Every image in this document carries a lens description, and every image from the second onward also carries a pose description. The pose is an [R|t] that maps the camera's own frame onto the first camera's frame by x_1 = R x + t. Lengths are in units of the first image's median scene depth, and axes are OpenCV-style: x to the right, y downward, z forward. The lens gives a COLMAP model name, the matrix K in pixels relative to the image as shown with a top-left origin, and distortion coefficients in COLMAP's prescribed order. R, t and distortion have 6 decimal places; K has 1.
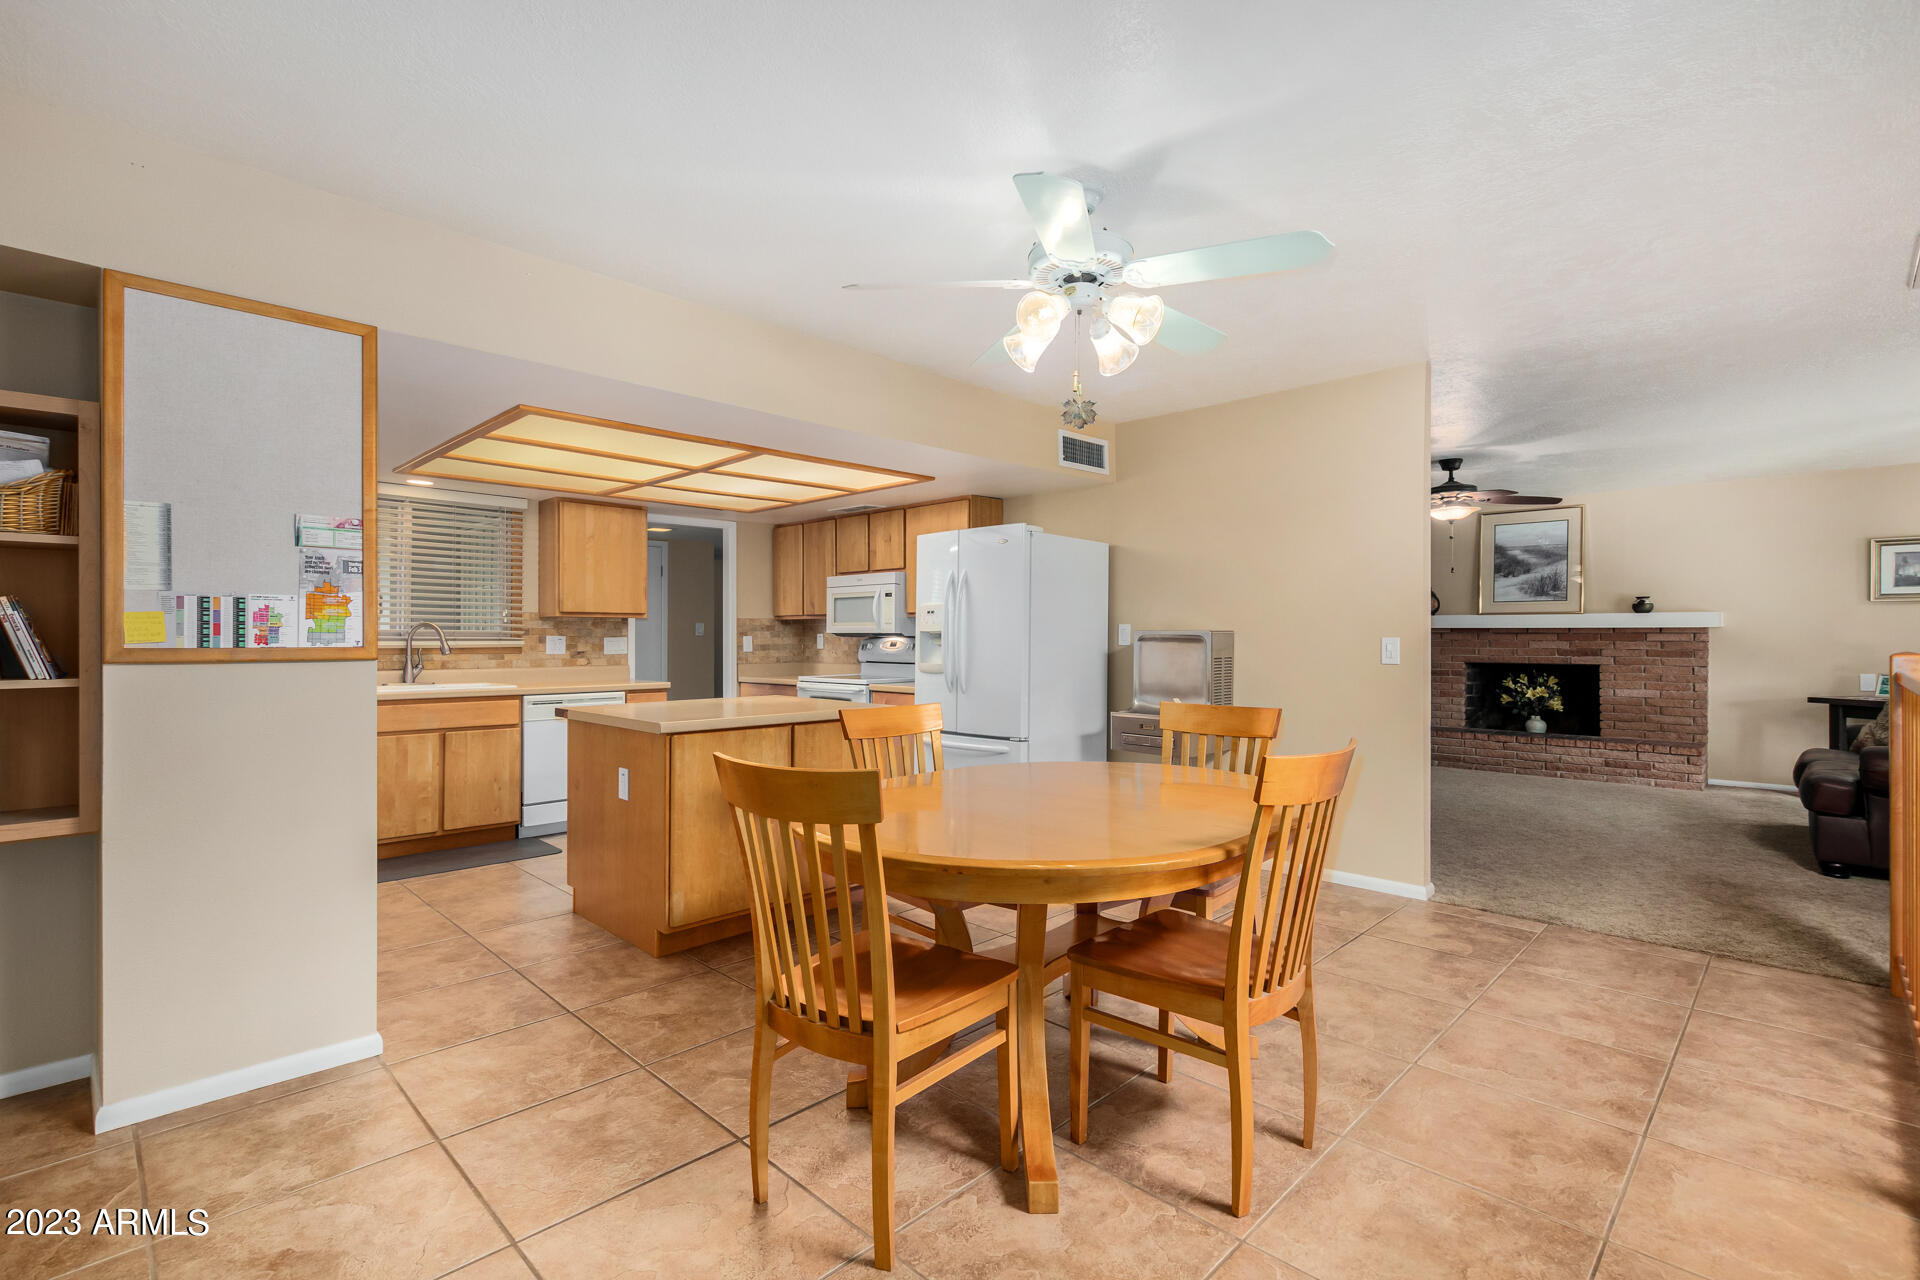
lens RADIAL K [[882.3, 0, 955.1], [0, 882.3, 633.0], [0, 0, 1]] dist [0.007127, -0.003689]
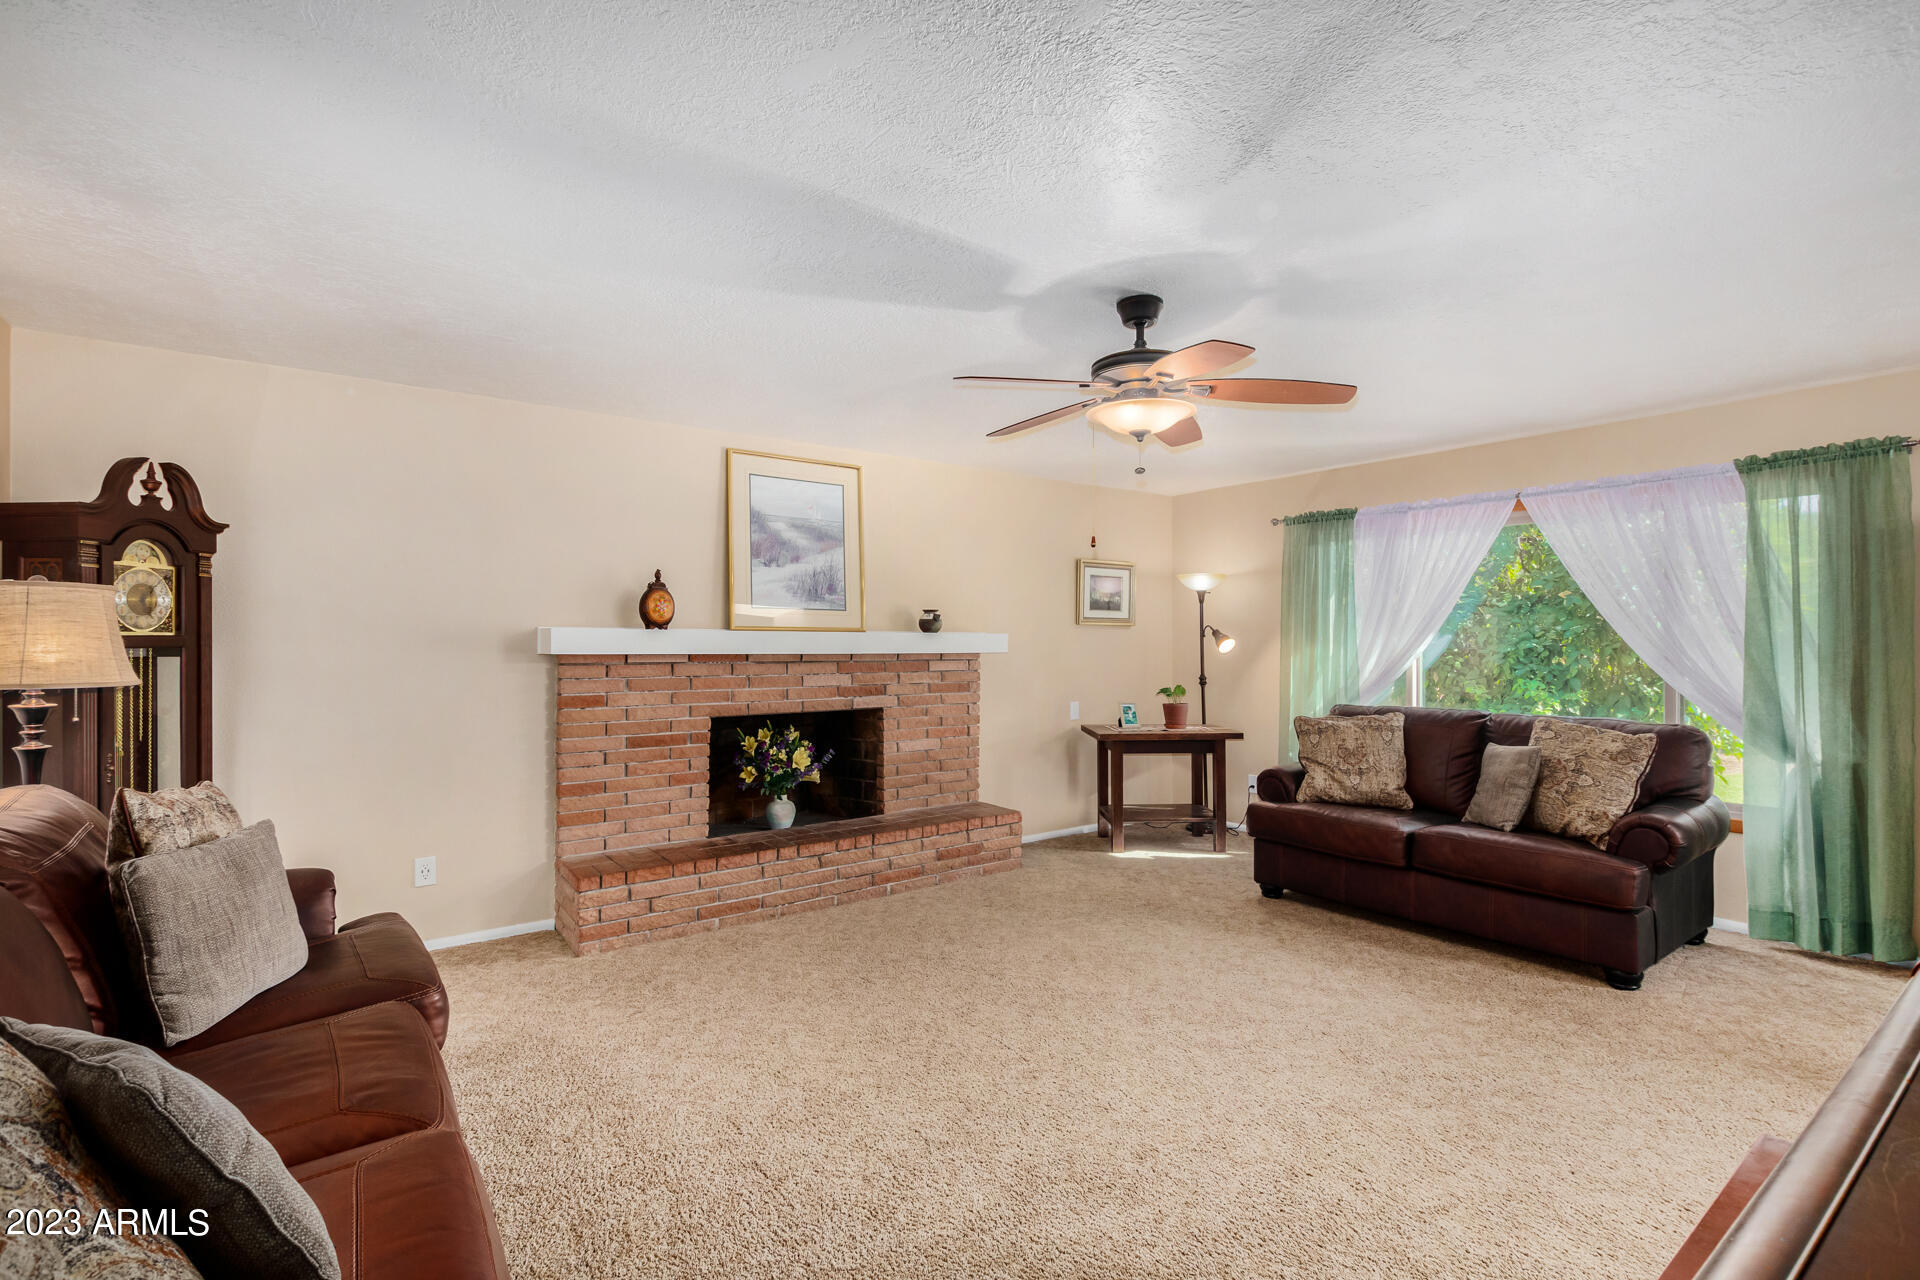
lens RADIAL K [[882.3, 0, 955.6], [0, 882.3, 640.4], [0, 0, 1]] dist [0.007127, -0.003689]
pose [[0.155502, 0.004251, 0.987826, 0.070402], [-0.001716, 0.999990, -0.004033, -0.012697], [-0.987834, -0.001068, 0.155508, 0.824658]]
